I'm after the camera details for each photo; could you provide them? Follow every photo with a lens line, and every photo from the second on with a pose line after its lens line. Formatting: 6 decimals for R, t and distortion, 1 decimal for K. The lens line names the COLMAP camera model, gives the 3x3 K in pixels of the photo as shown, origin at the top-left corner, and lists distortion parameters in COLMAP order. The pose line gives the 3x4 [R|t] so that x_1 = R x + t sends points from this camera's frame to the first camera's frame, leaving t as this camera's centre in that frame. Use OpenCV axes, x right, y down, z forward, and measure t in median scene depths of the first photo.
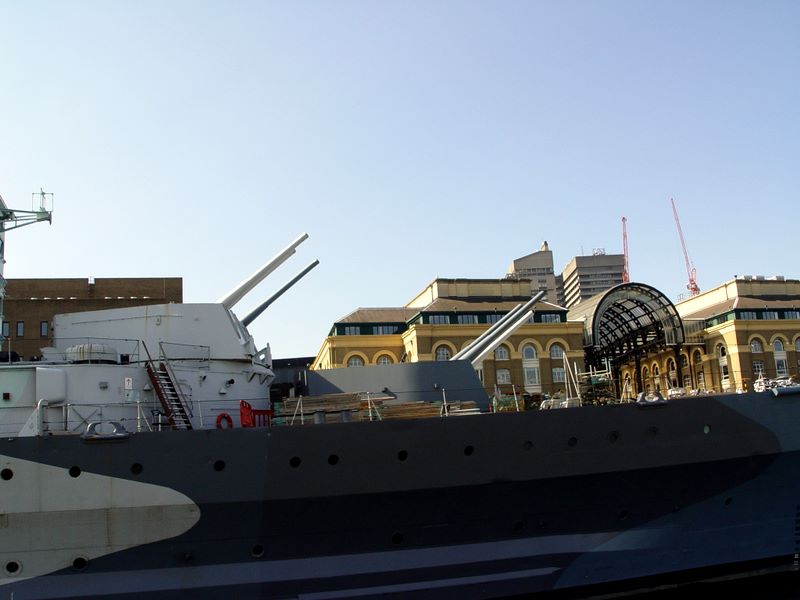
lens RADIAL K [[911.9, 0, 400.0], [0, 911.9, 300.0], [0, 0, 1]] dist [-0.197321, 0.225845]
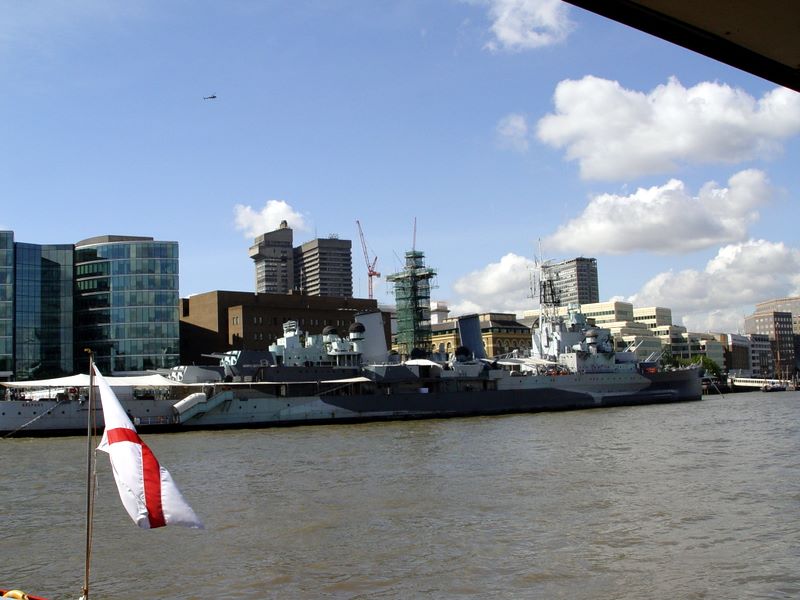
lens RADIAL K [[916.1, 0, 416.8], [0, 916.1, 346.2], [0, 0, 1]] dist [-0.163418, 0.035419]
pose [[0.873748, 0.054394, 0.483329, -0.782724], [-0.112374, 0.989417, 0.091798, -0.076350], [-0.473220, -0.134522, 0.870613, -0.642094]]
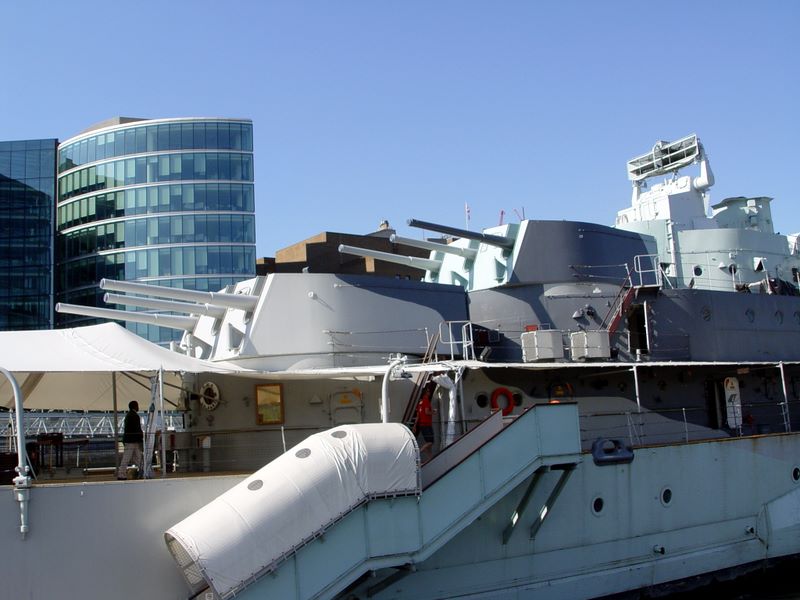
lens RADIAL K [[911.9, 0, 400.0], [0, 911.9, 300.0], [0, 0, 1]] dist [-0.197321, 0.225845]
pose [[0.923968, 0.066586, 0.376629, -0.634814], [-0.080327, 0.996550, 0.020878, 0.019295], [-0.373939, -0.049544, 0.926129, -0.092769]]
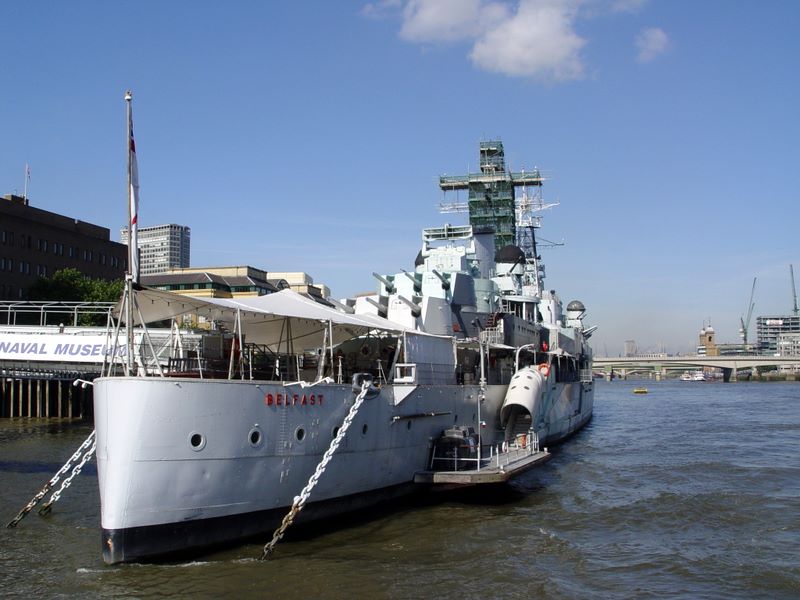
lens RADIAL K [[911.9, 0, 400.0], [0, 911.9, 300.0], [0, 0, 1]] dist [-0.197321, 0.225845]
pose [[0.457701, 0.133239, 0.879066, -0.834716], [-0.206060, 0.977684, -0.040897, 0.032753], [-0.864898, -0.162422, 0.474942, -0.092024]]
